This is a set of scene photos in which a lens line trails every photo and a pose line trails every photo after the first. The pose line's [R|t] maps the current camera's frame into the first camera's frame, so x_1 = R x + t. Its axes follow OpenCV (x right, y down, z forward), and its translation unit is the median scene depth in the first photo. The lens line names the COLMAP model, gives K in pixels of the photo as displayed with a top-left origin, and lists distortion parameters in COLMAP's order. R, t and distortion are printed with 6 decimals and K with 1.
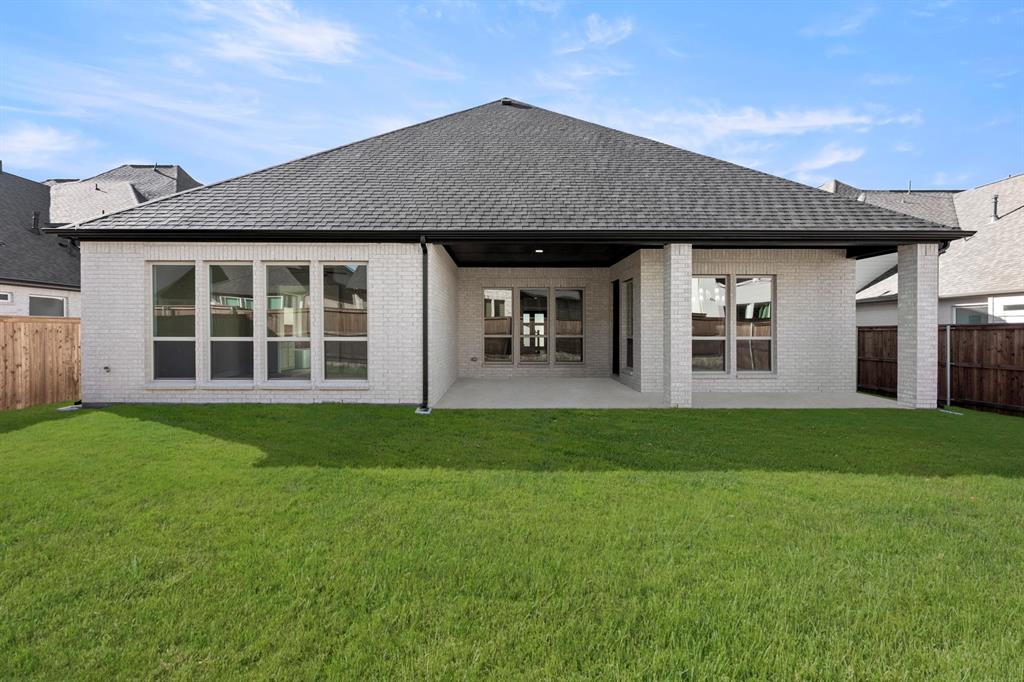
lens RADIAL K [[420.0, 0, 512.5], [0, 420.0, 335.6], [0, 0, 1]] dist [0.004233, 0.000748]
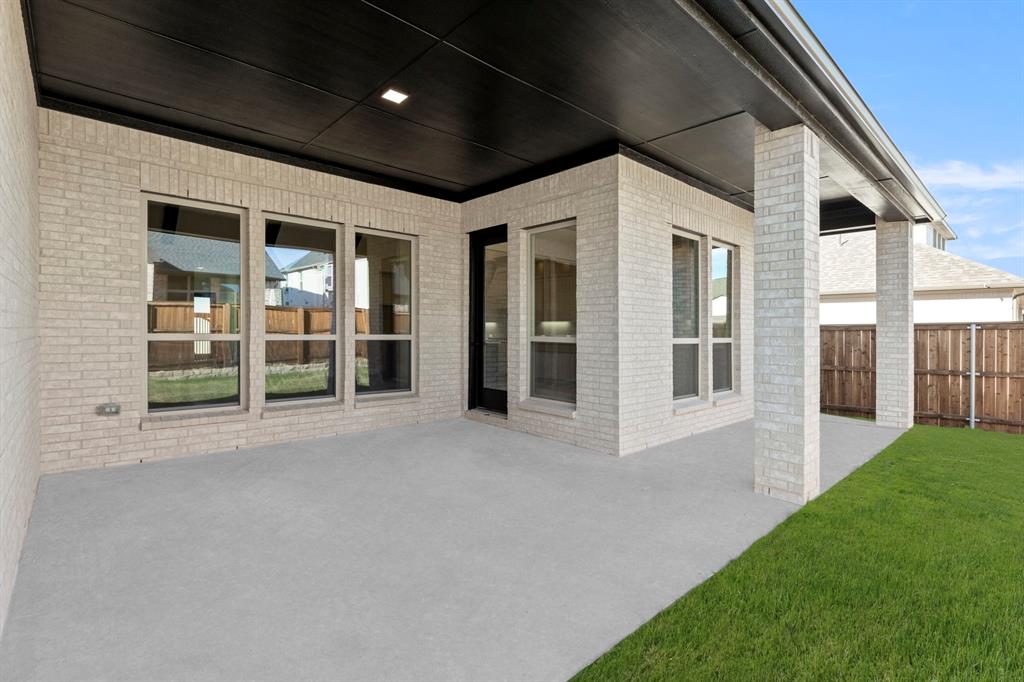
lens RADIAL K [[490.2, 0, 549.0], [0, 490.2, 337.3], [0, 0, 1]] dist [0.005181, 0.000245]
pose [[0.740047, -0.000432, 0.672555, -0.121269], [-0.001151, 0.999998, 0.001909, 0.000176], [-0.672554, -0.002187, 0.740045, 0.625641]]
